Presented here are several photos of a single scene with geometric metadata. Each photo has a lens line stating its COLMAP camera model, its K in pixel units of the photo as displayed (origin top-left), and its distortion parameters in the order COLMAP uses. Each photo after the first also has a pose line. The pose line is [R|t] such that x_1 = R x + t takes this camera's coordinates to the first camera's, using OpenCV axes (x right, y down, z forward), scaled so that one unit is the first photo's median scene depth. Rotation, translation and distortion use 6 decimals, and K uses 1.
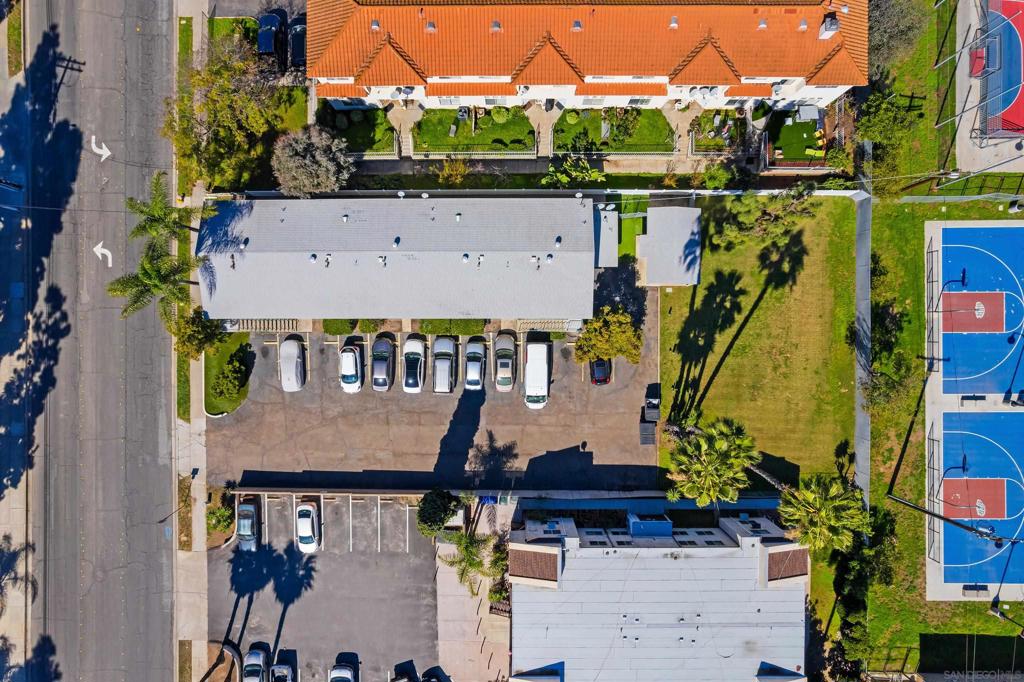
lens RADIAL K [[653.3, 0, 507.6], [0, 653.3, 340.0], [0, 0, 1]] dist [-0.076297, 0.071709]
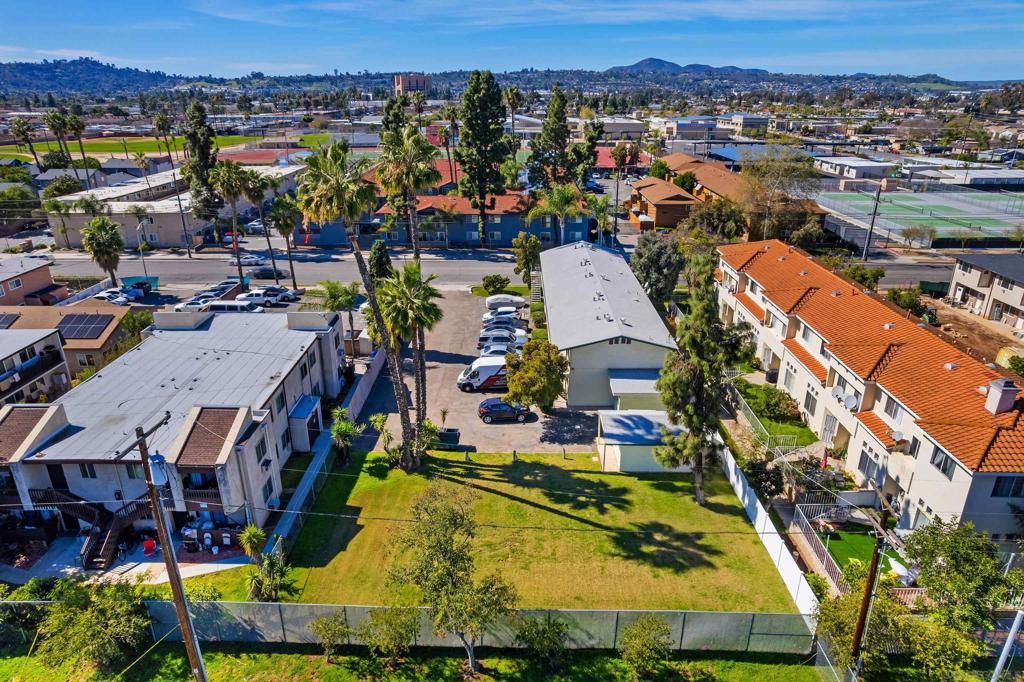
lens RADIAL K [[653.3, 0, 507.6], [0, 653.3, 340.0], [0, 0, 1]] dist [-0.076297, 0.071709]
pose [[-0.019223, 0.370720, -0.928546, 0.934485], [-0.997994, -0.063139, -0.004547, 0.040279], [-0.060313, 0.926596, 0.371190, 0.573759]]
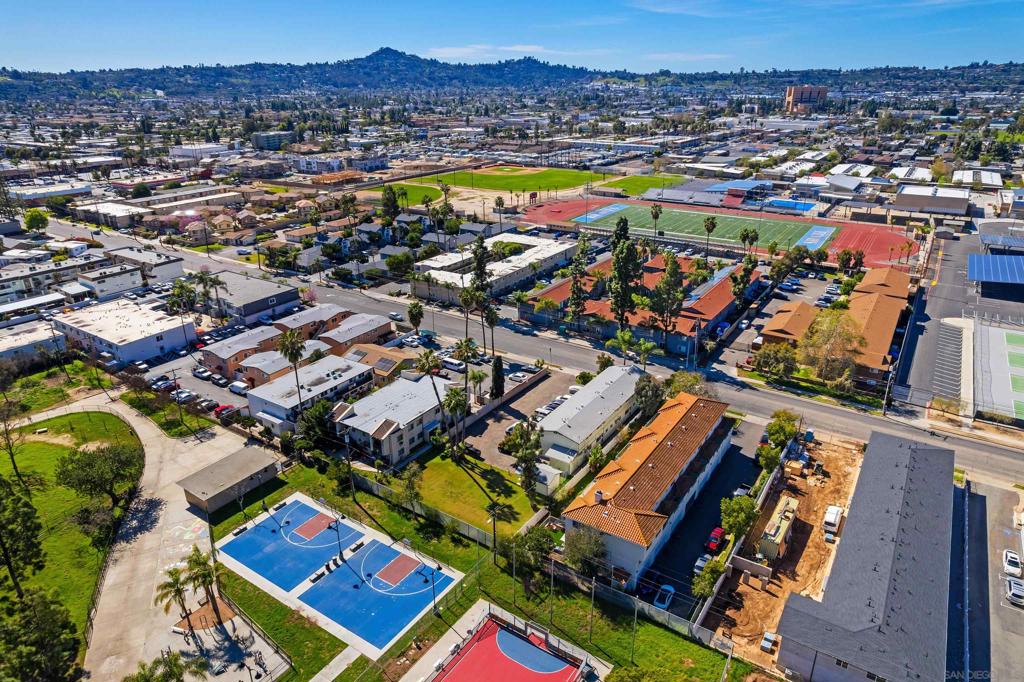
lens RADIAL K [[653.3, 0, 507.6], [0, 653.3, 340.0], [0, 0, 1]] dist [-0.076297, 0.071709]
pose [[-0.562362, 0.320437, -0.762279, 1.591504], [-0.825975, -0.261064, 0.499611, -0.893737], [-0.038910, 0.910585, 0.411485, -0.155056]]
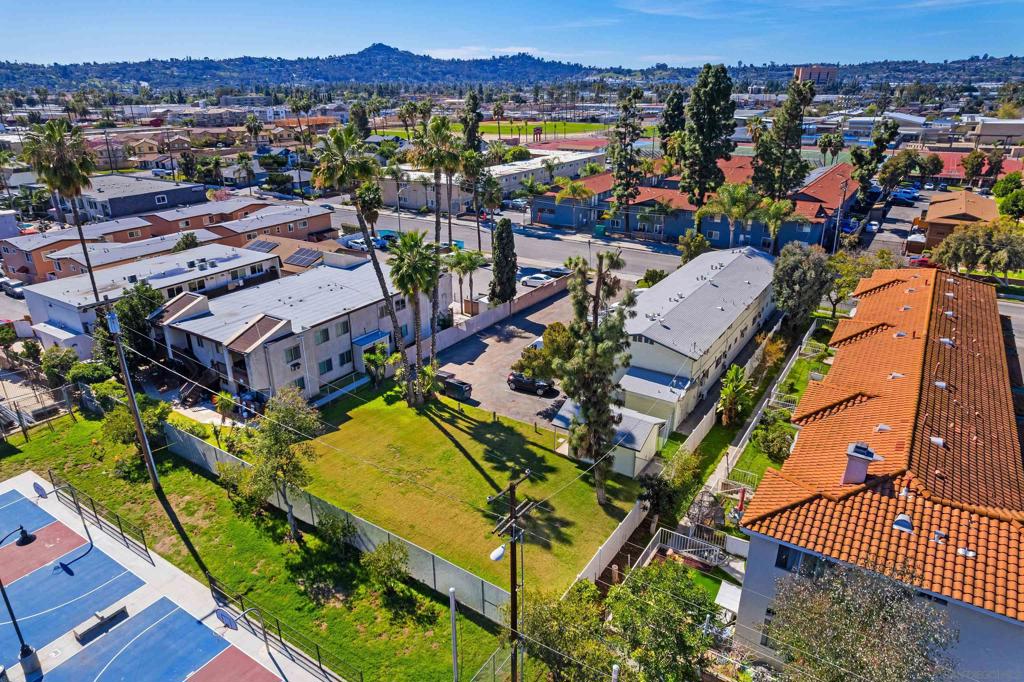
lens RADIAL K [[653.3, 0, 507.6], [0, 653.3, 340.0], [0, 0, 1]] dist [-0.076297, 0.071709]
pose [[-0.555096, 0.320286, -0.767649, 0.881419], [-0.830853, -0.257207, 0.493485, -0.396620], [-0.039389, 0.911735, 0.408886, 0.545151]]
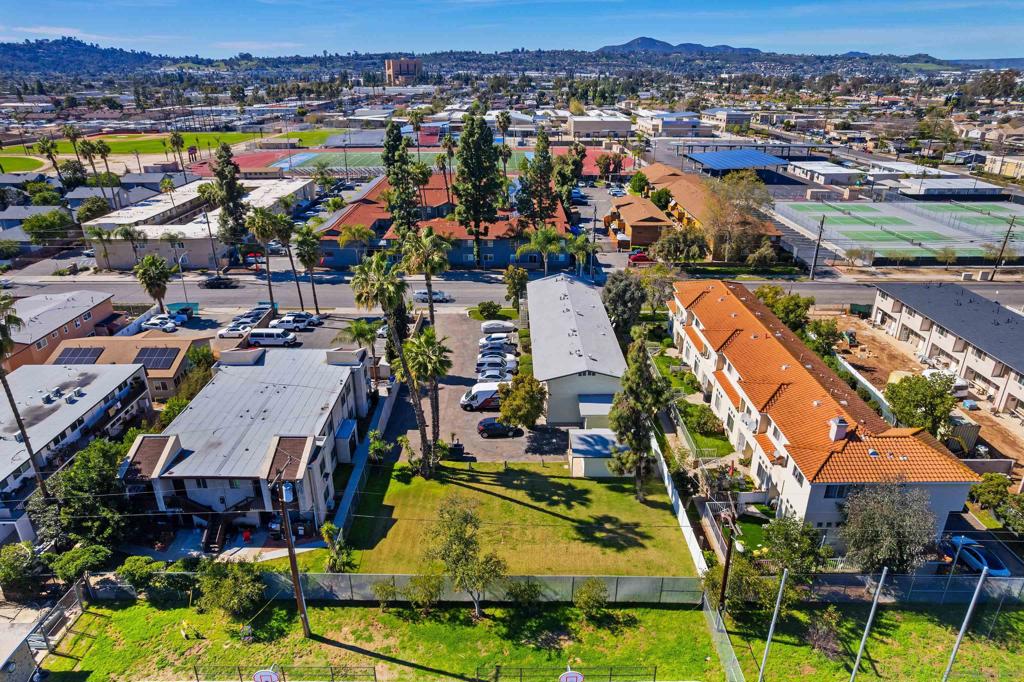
lens RADIAL K [[653.3, 0, 507.6], [0, 653.3, 340.0], [0, 0, 1]] dist [-0.076297, 0.071709]
pose [[-0.006238, 0.397225, -0.917700, 1.137610], [-0.998220, -0.056908, -0.017847, 0.046458], [-0.059314, 0.915955, 0.396873, 0.394257]]
